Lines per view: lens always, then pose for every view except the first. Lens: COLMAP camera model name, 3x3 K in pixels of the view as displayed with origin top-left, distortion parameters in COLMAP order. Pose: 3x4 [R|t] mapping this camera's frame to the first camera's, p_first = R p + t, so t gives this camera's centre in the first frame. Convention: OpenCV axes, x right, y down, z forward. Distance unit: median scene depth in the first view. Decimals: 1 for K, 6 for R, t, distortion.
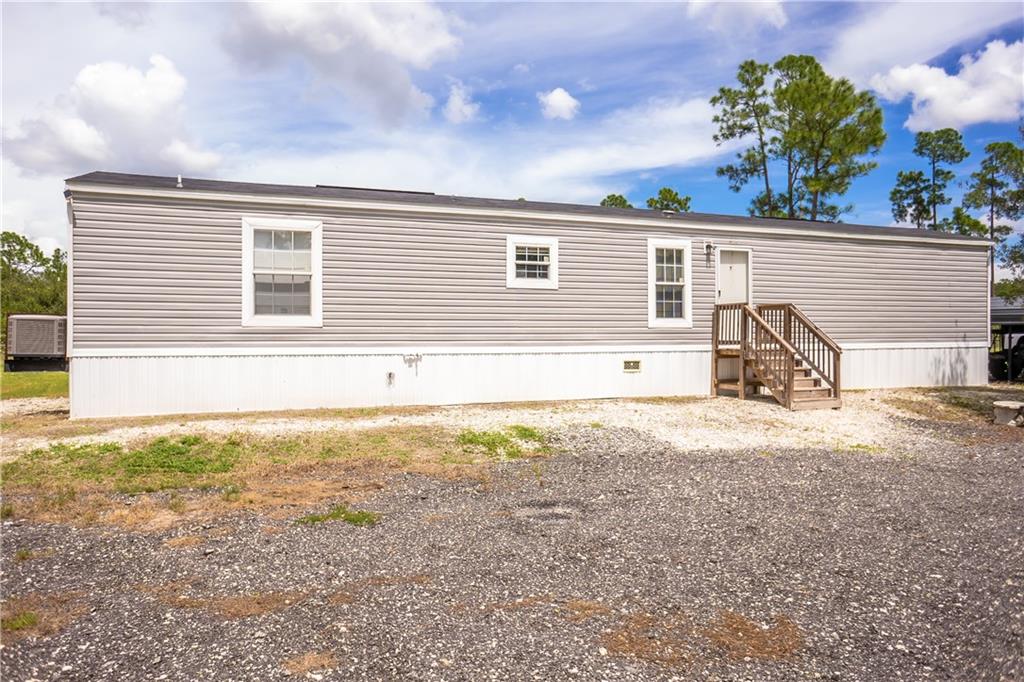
lens RADIAL K [[706.0, 0, 512.0], [0, 706.0, 341.0], [0, 0, 1]] dist [-0.020405, 0.001907]
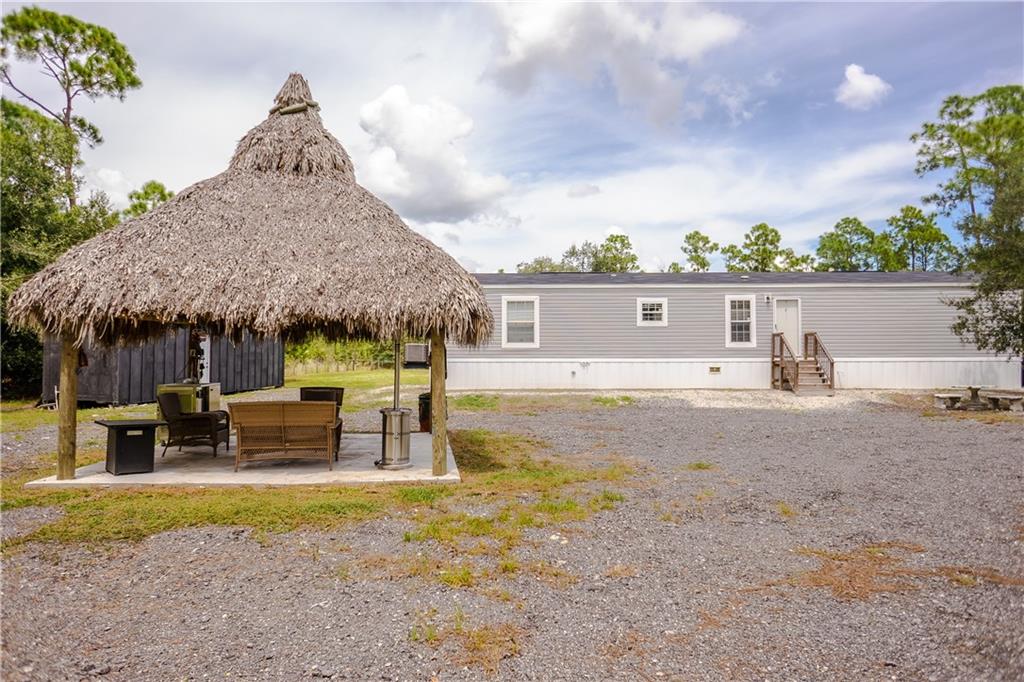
lens RADIAL K [[706.0, 0, 512.0], [0, 706.0, 341.0], [0, 0, 1]] dist [-0.020405, 0.001907]
pose [[0.929764, -0.006243, -0.368104, 0.339410], [-0.002758, 0.999710, -0.023921, 0.006835], [0.368147, 0.023255, 0.929477, -0.764762]]
